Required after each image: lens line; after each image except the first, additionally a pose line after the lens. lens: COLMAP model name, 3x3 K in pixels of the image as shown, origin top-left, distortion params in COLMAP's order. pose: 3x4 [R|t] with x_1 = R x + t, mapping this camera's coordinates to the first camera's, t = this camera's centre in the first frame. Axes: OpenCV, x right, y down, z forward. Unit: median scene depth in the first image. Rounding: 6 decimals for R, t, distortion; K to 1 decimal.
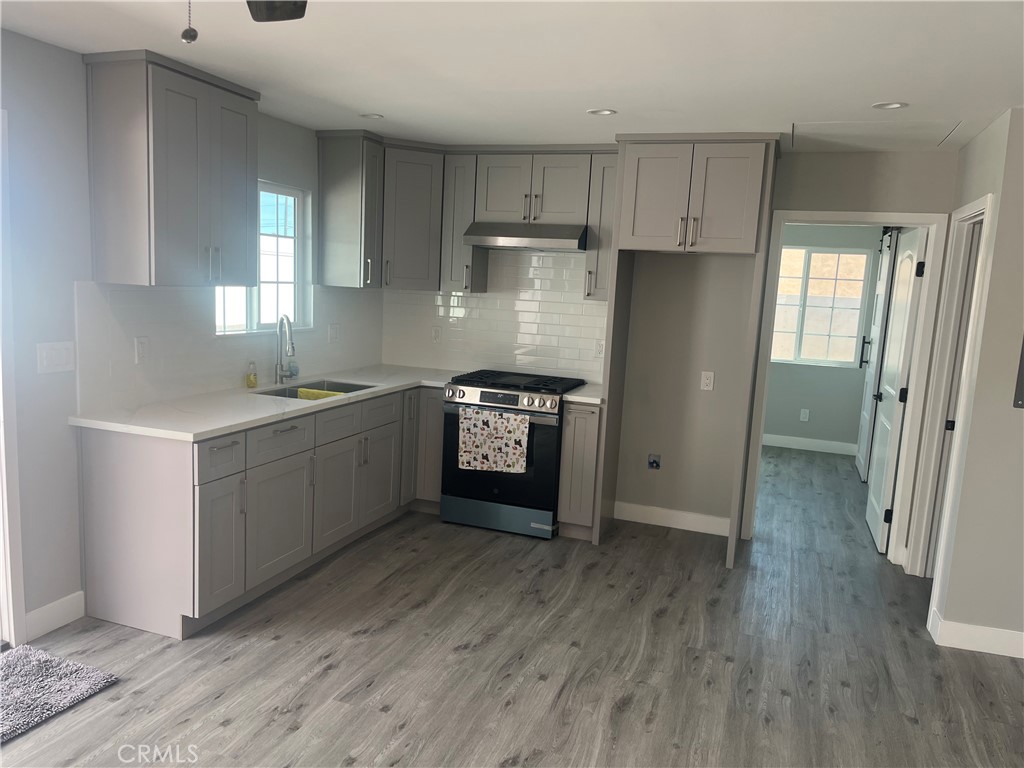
lens RADIAL K [[780.0, 0, 515.4], [0, 780.0, 387.6], [0, 0, 1]] dist [0.034917, -0.024790]
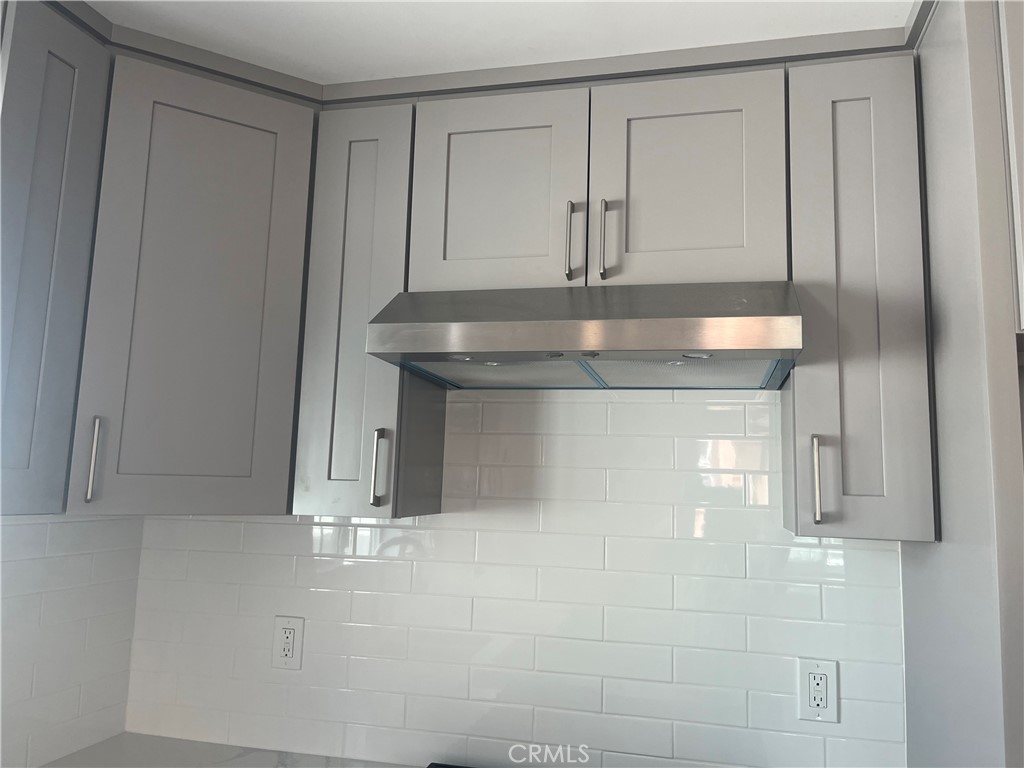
lens RADIAL K [[780.0, 0, 511.6], [0, 780.0, 380.9], [0, 0, 1]] dist [0.034917, -0.024790]
pose [[0.993906, -0.004579, 0.110132, -0.046487], [0.034381, 0.962169, -0.270276, -0.093144], [-0.104728, 0.272415, 0.956463, 0.721553]]
